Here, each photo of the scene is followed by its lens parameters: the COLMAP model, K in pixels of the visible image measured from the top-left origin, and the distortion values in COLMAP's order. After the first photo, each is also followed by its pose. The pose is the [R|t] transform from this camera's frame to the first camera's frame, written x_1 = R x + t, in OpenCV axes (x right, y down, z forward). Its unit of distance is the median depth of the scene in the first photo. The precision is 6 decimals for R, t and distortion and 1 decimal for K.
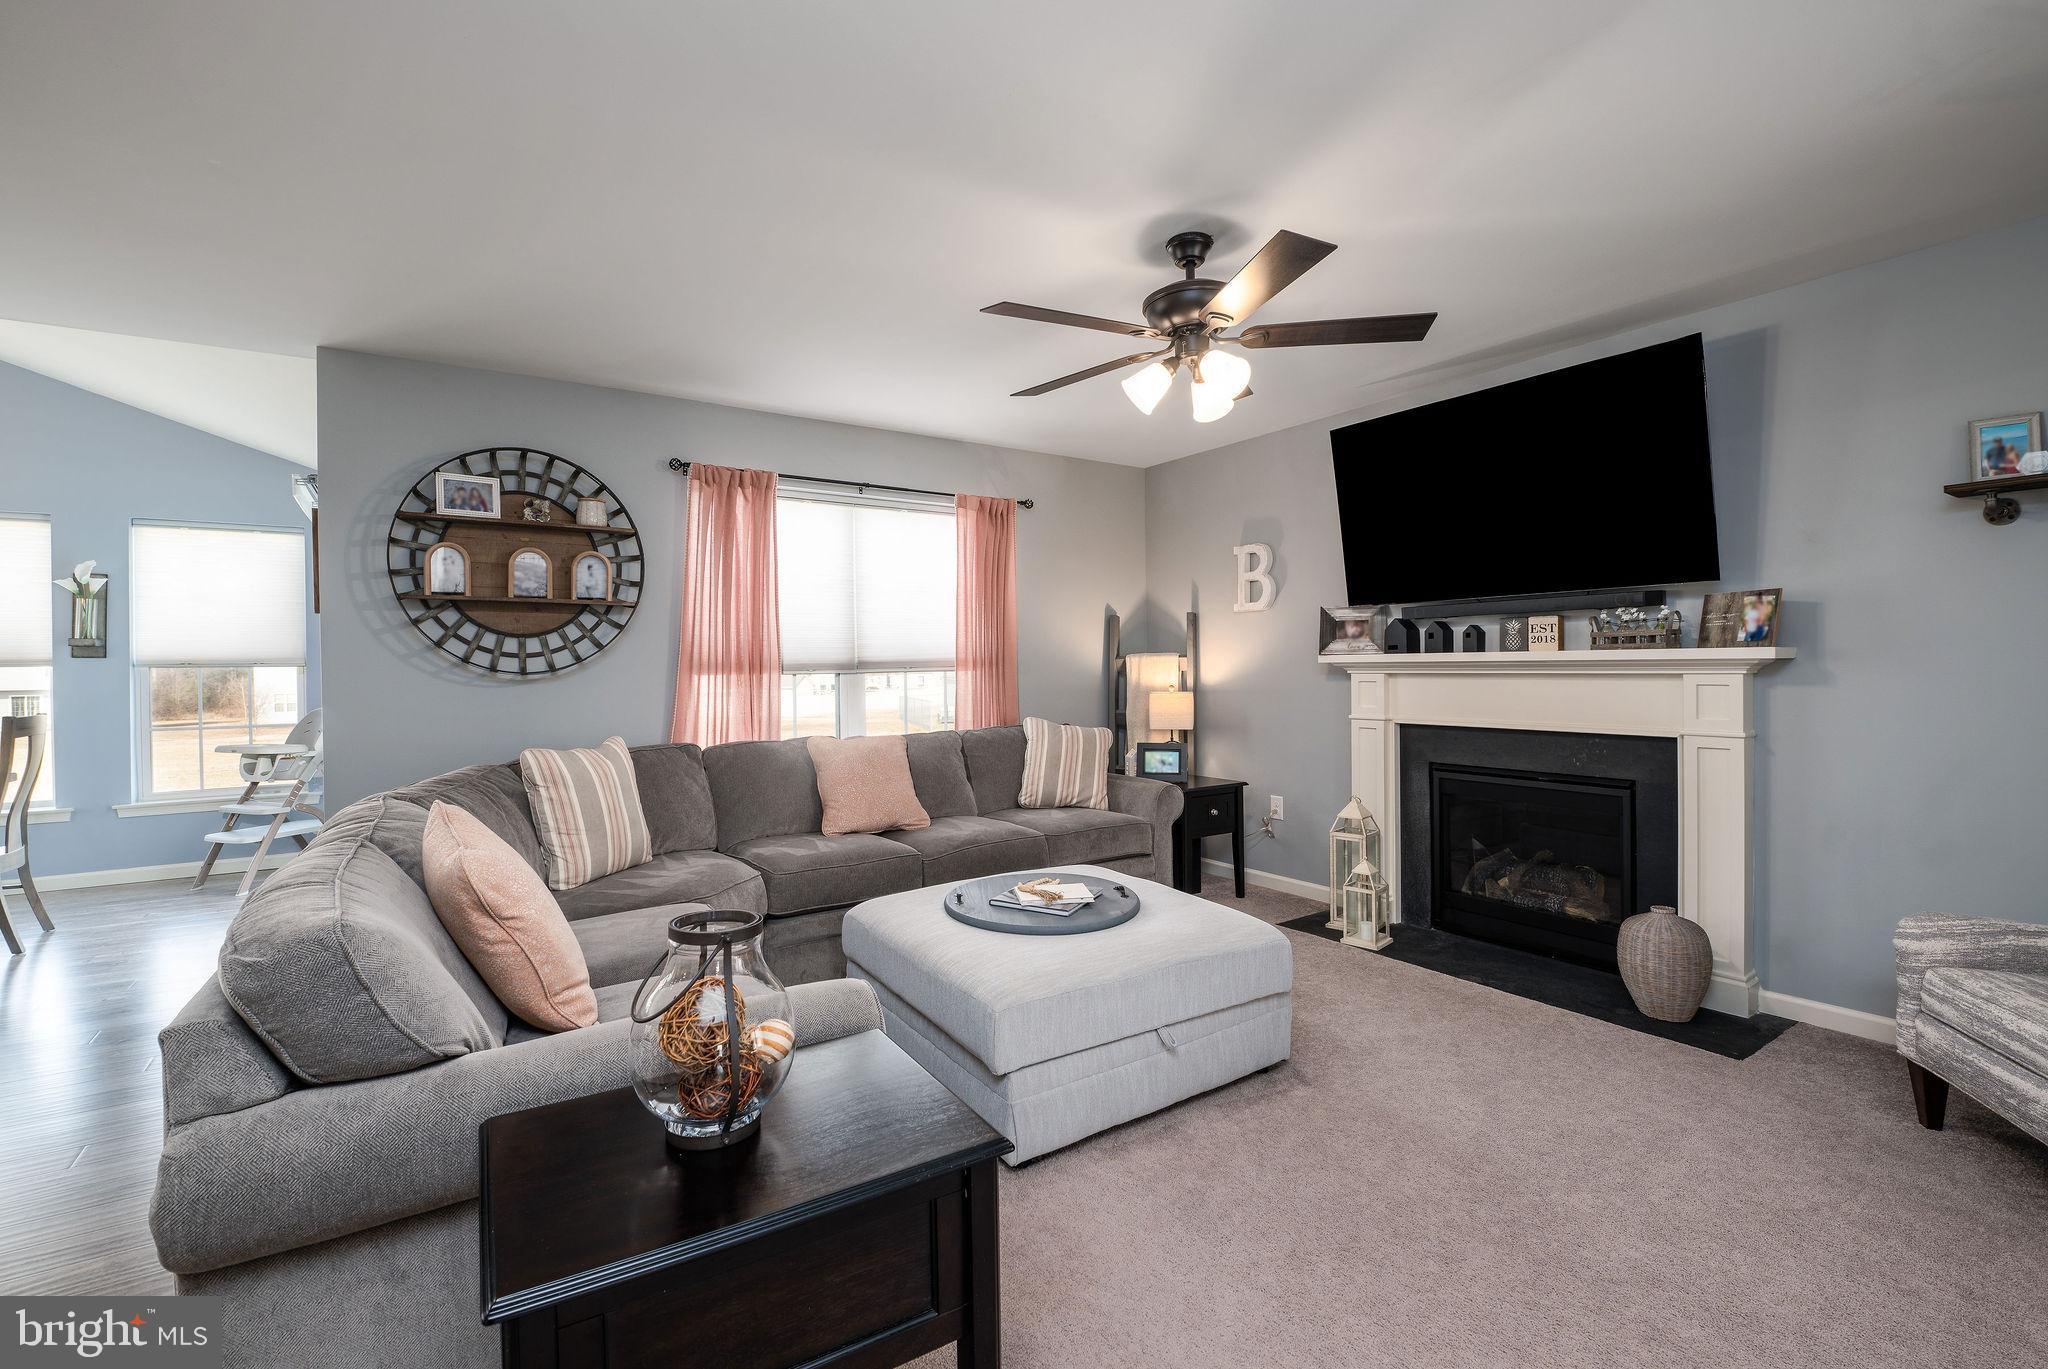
lens RADIAL K [[858.4, 0, 1003.1], [0, 858.4, 664.5], [0, 0, 1]] dist [-0.015123, -0.002157]
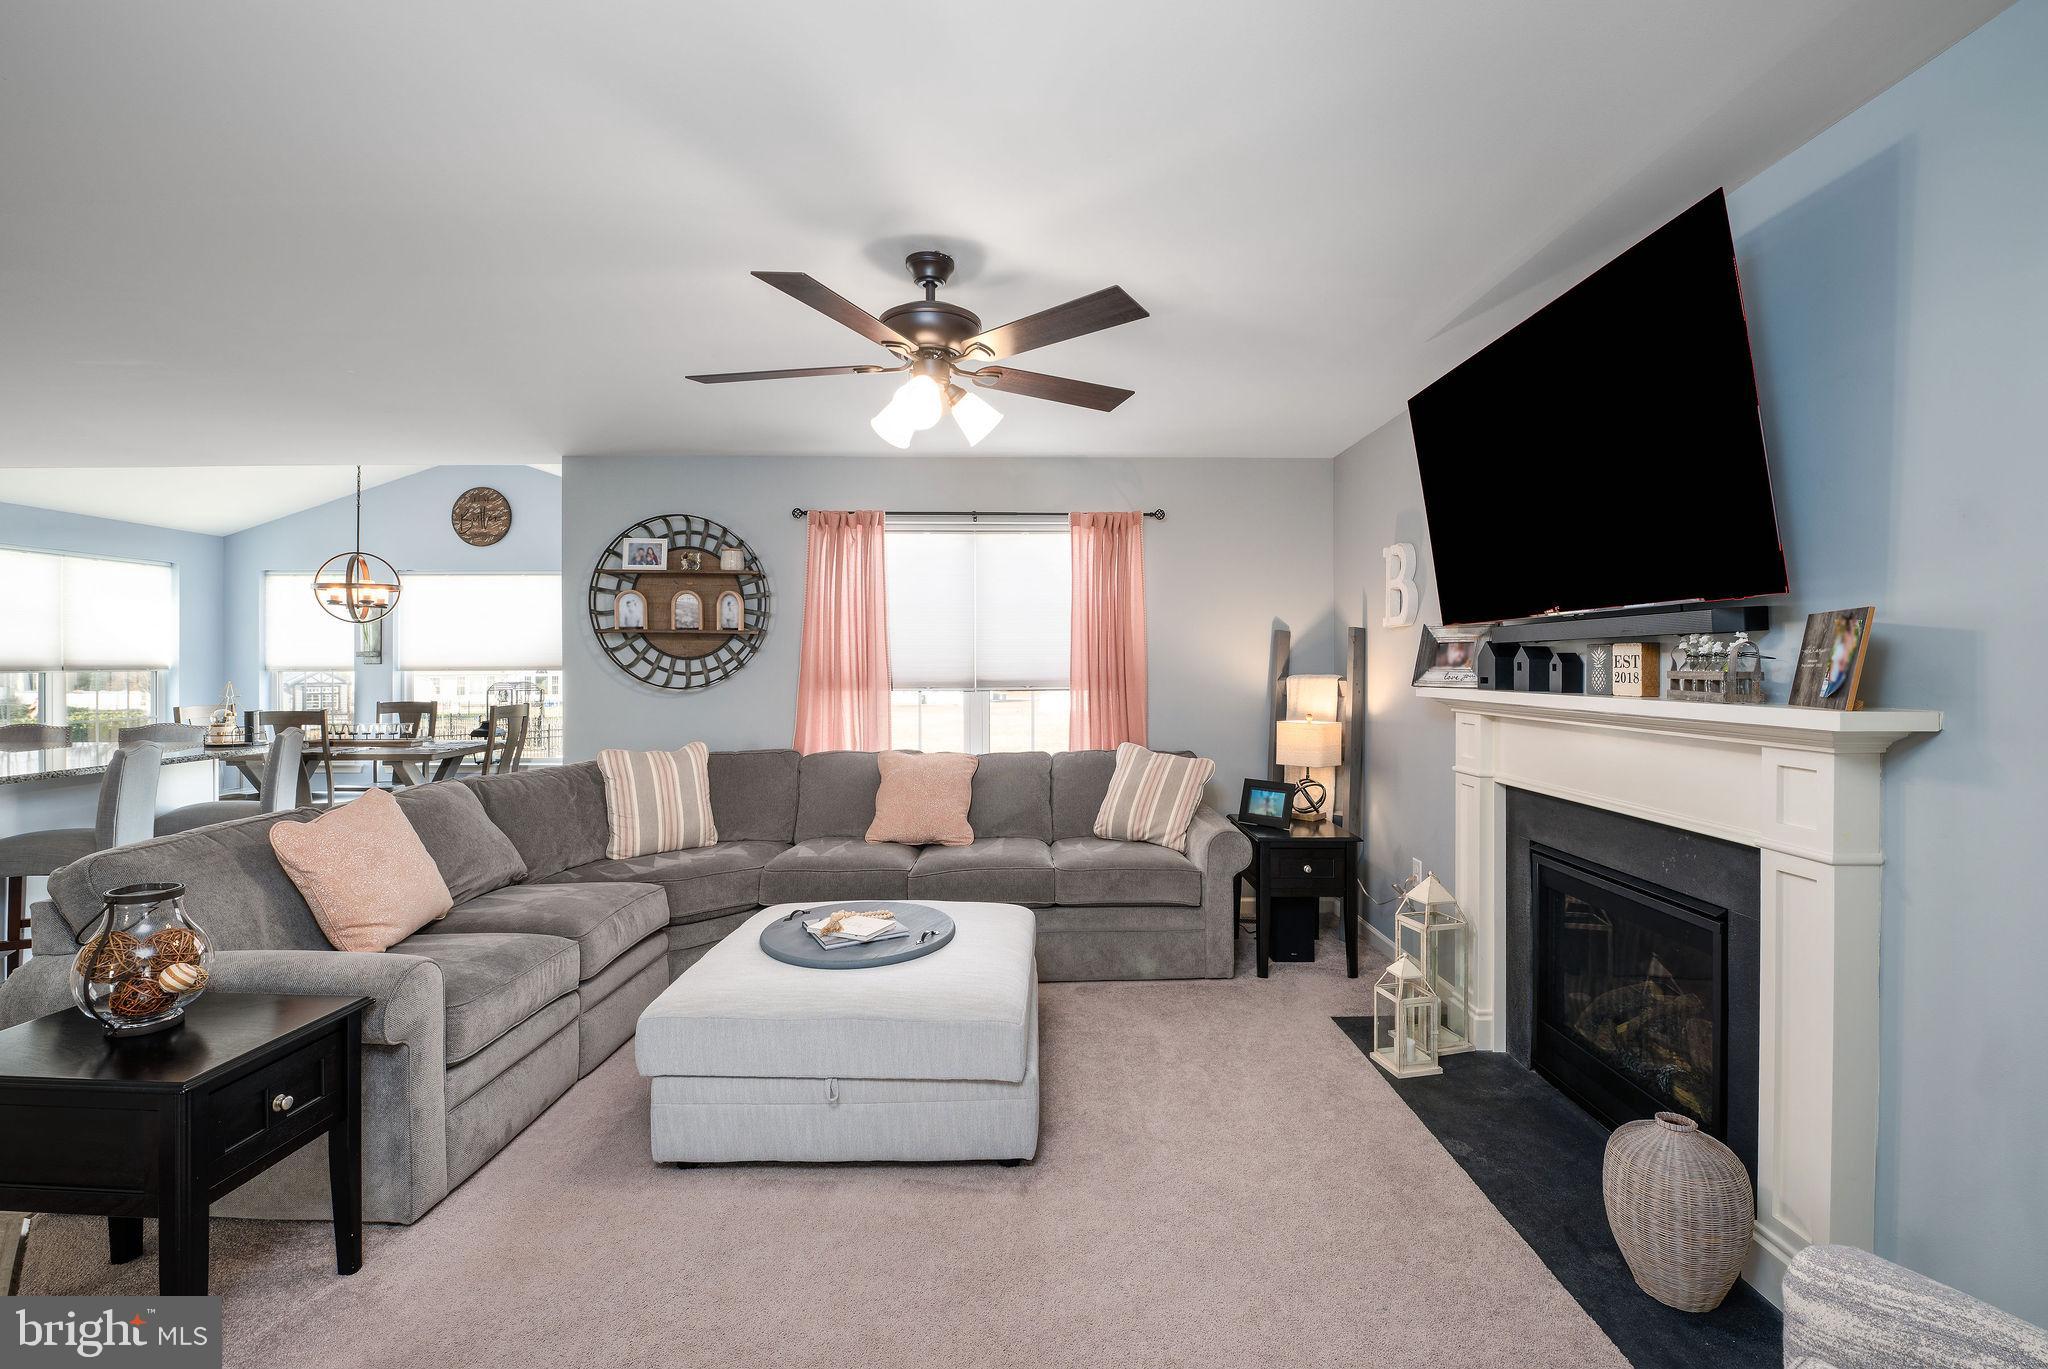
lens RADIAL K [[858.4, 0, 1031.7], [0, 858.4, 656.7], [0, 0, 1]] dist [-0.015123, -0.002157]
pose [[0.849702, 0.007127, -0.527215, 0.524596], [-0.009252, 0.999956, -0.001393, -0.036768], [0.527182, 0.006062, 0.849731, 0.164716]]
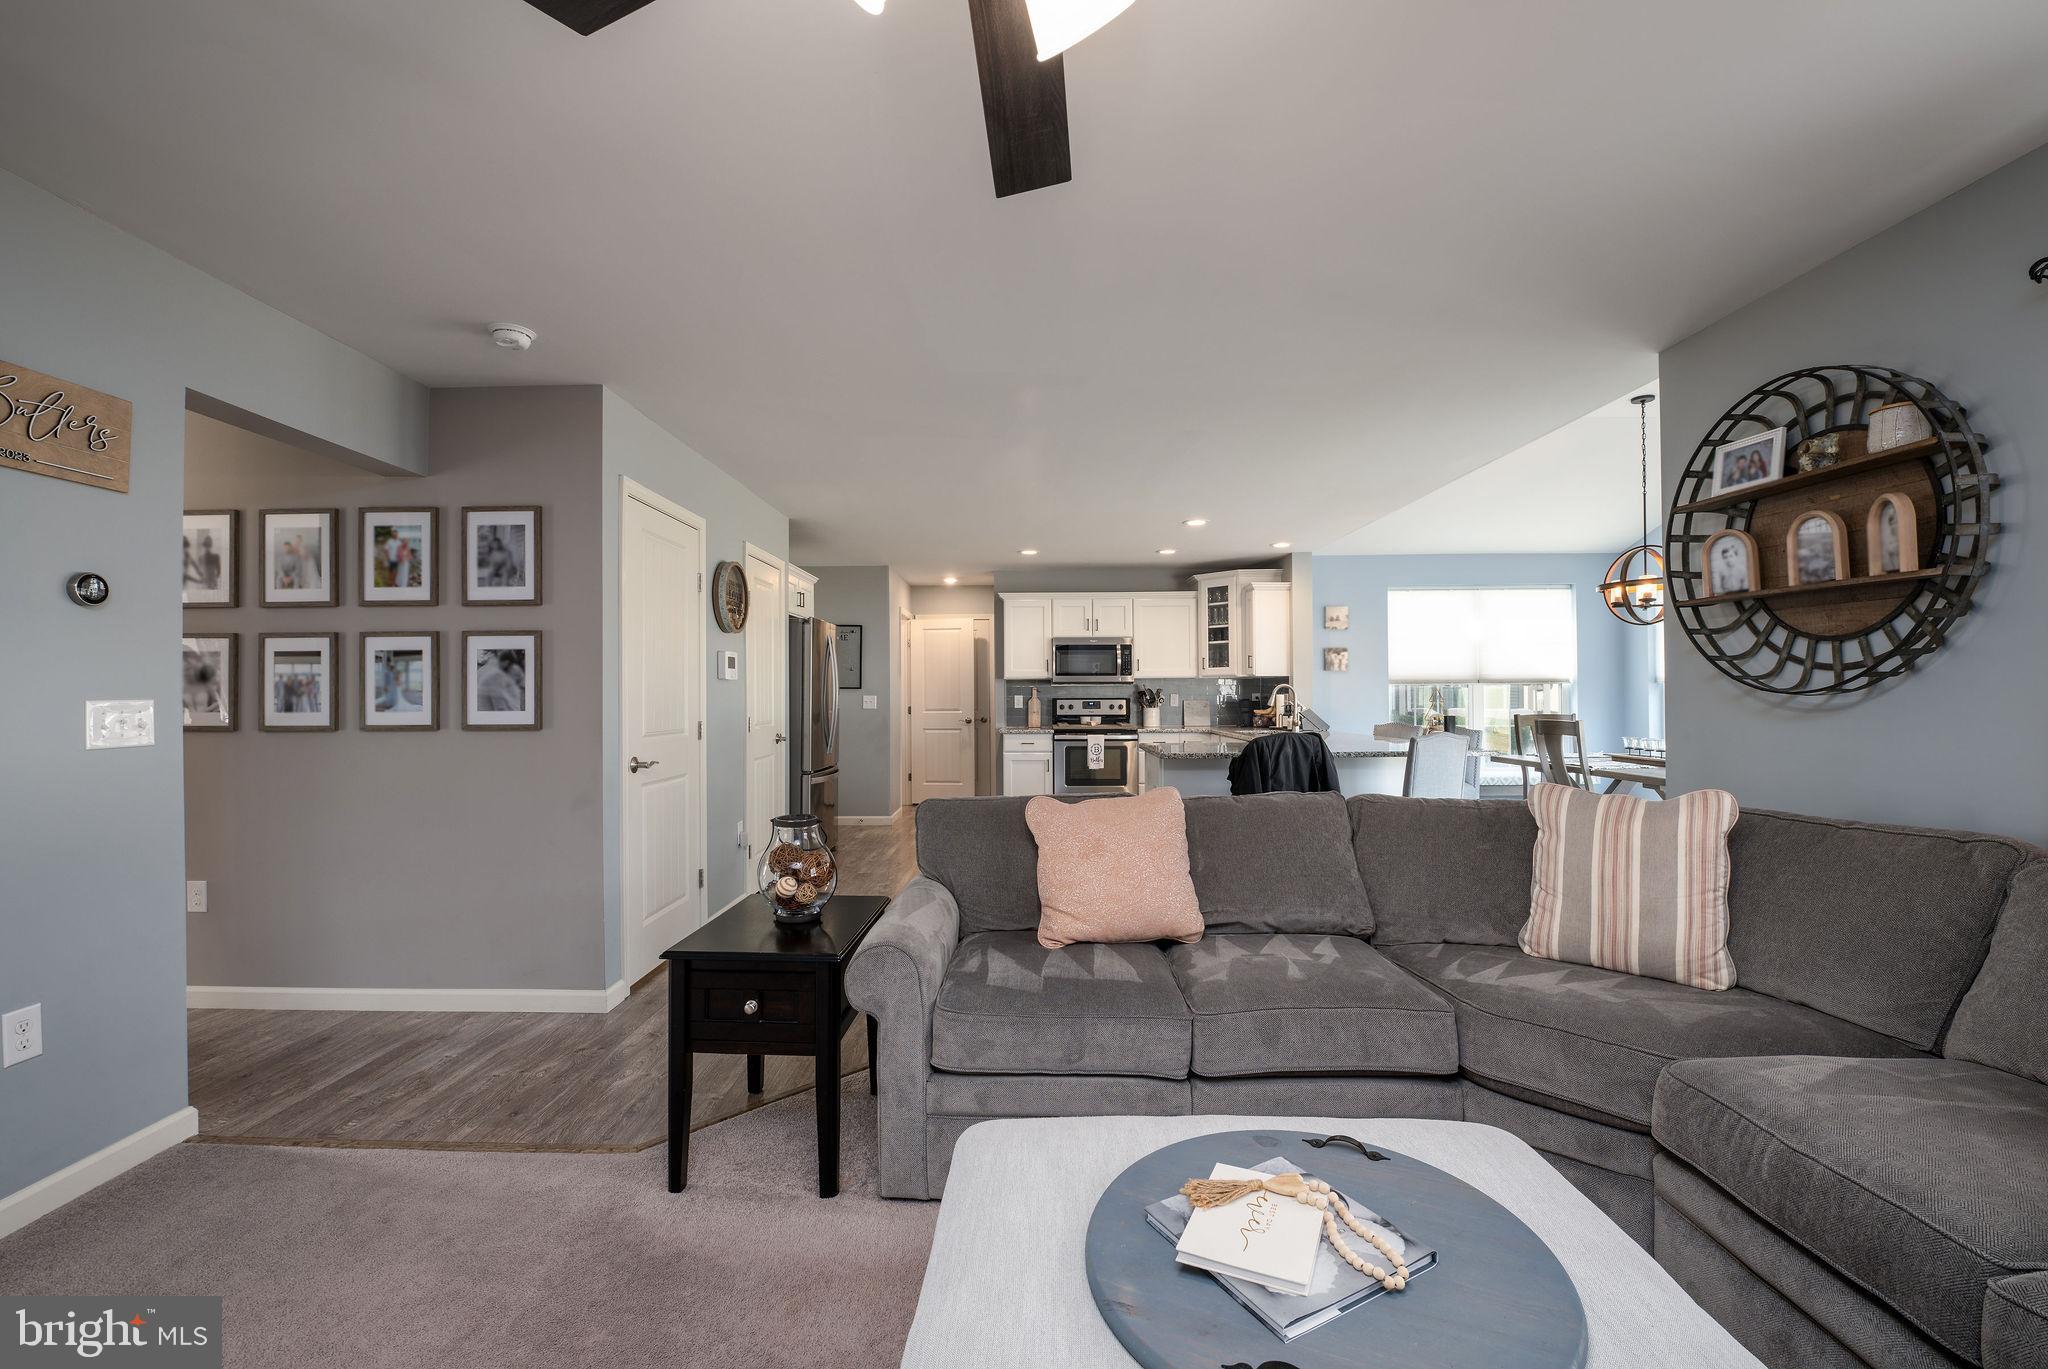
lens RADIAL K [[858.4, 0, 1062.1], [0, 858.4, 692.9], [0, 0, 1]] dist [-0.015123, -0.002157]
pose [[-0.527751, 0.016030, -0.849248, 0.320718], [0.013770, 0.999852, 0.010315, -0.005090], [0.849288, -0.006250, -0.527893, 0.779418]]
